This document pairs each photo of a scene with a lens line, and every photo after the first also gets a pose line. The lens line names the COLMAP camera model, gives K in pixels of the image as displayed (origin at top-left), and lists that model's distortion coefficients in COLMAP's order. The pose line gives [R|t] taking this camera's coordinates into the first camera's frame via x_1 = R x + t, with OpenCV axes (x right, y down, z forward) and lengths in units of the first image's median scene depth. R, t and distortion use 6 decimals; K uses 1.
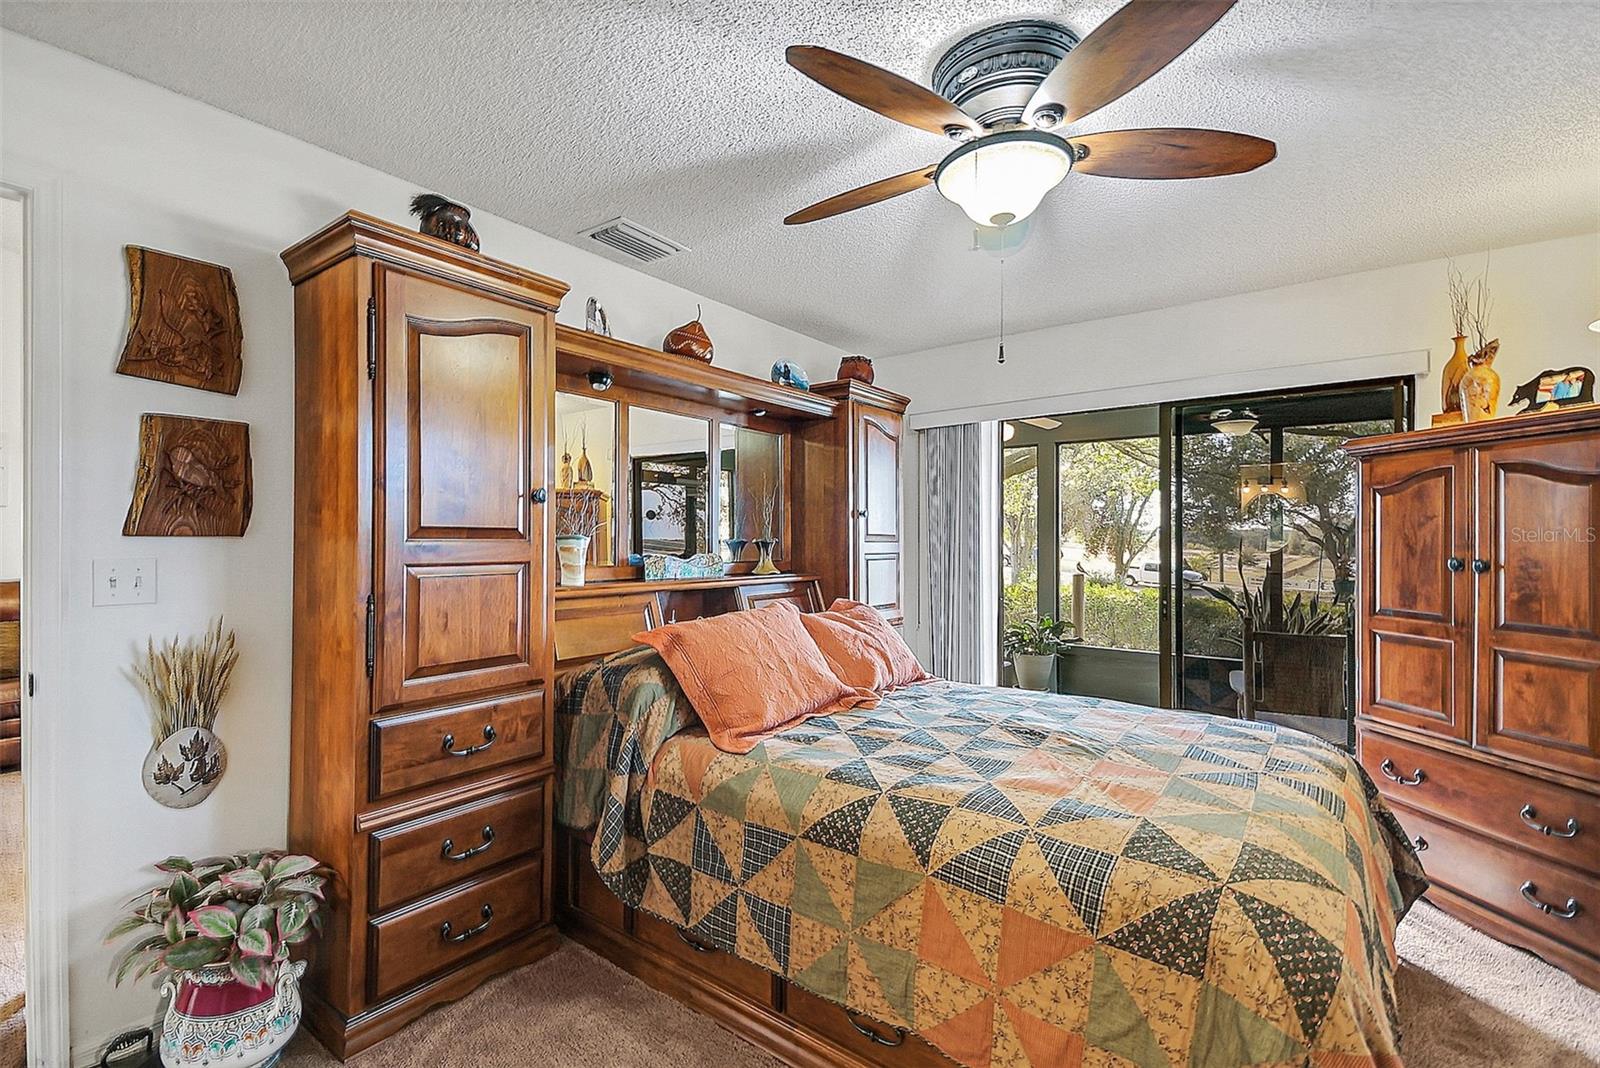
lens RADIAL K [[728.4, 0, 780.1], [0, 728.4, 499.1], [0, 0, 1]] dist [0.052120, -0.025644]
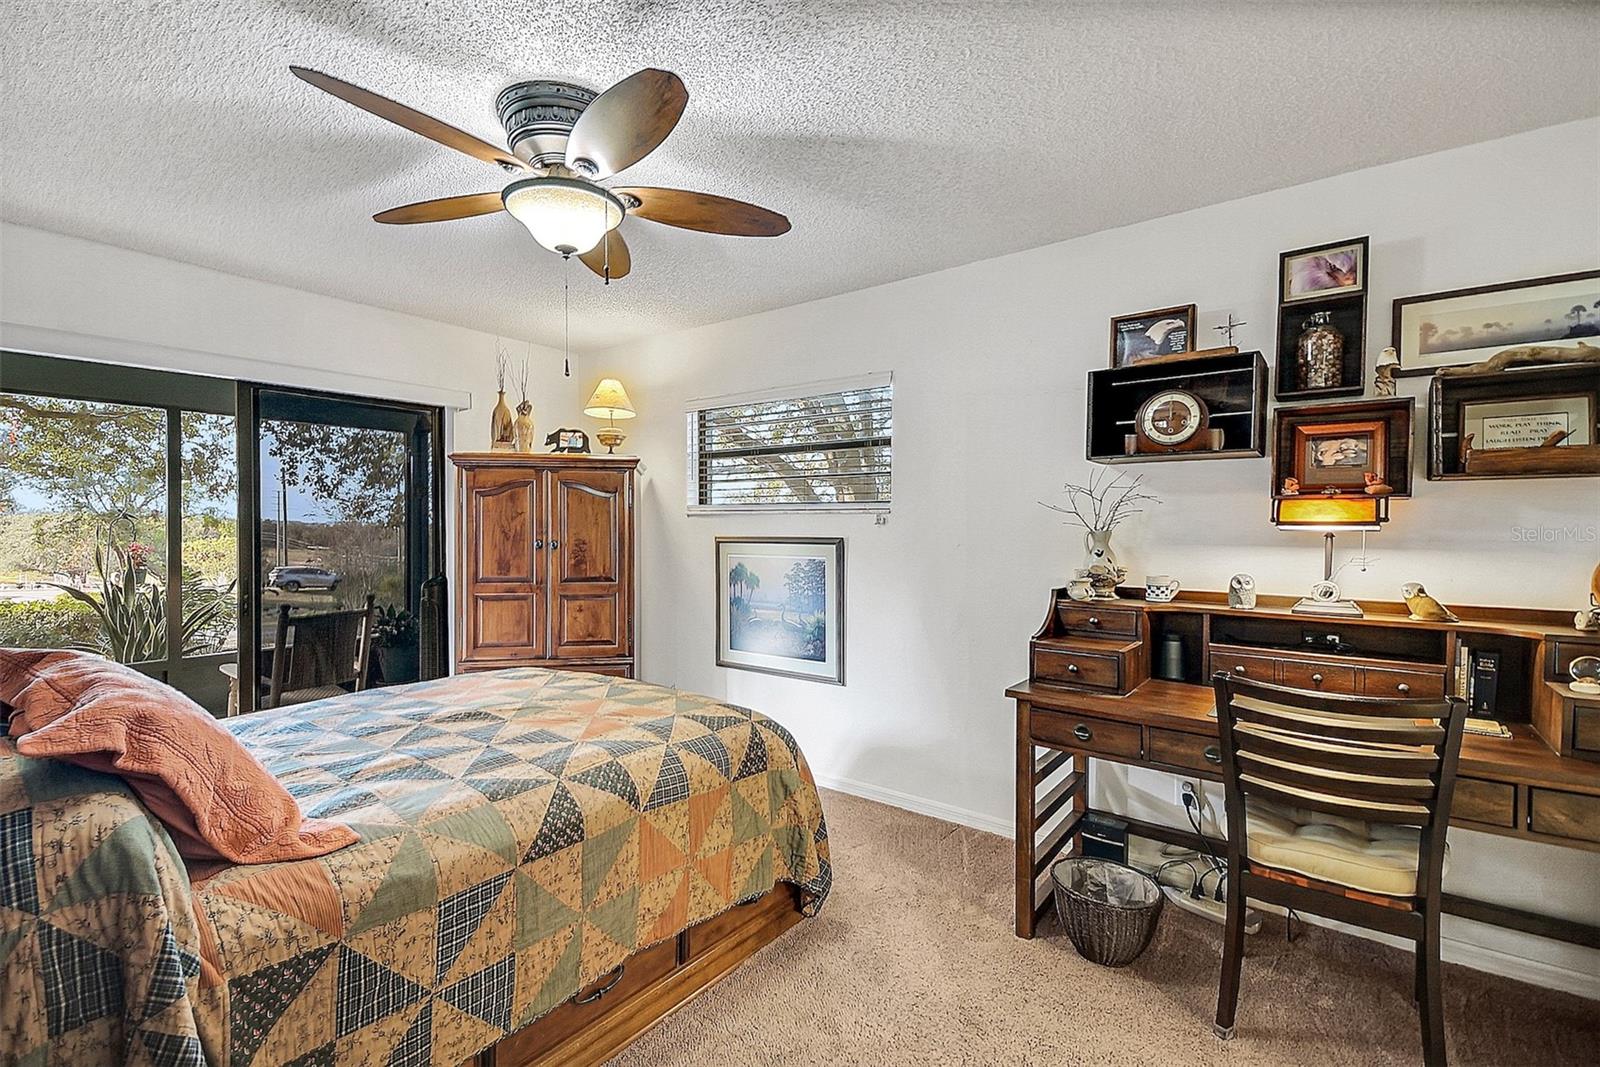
lens RADIAL K [[728.4, 0, 780.1], [0, 728.4, 498.6], [0, 0, 1]] dist [0.052120, -0.025644]
pose [[-0.001966, 0.035552, 0.999366, -0.768371], [-0.054814, 0.997862, -0.035606, 0.023263], [-0.998495, -0.054849, -0.000013, 0.610020]]
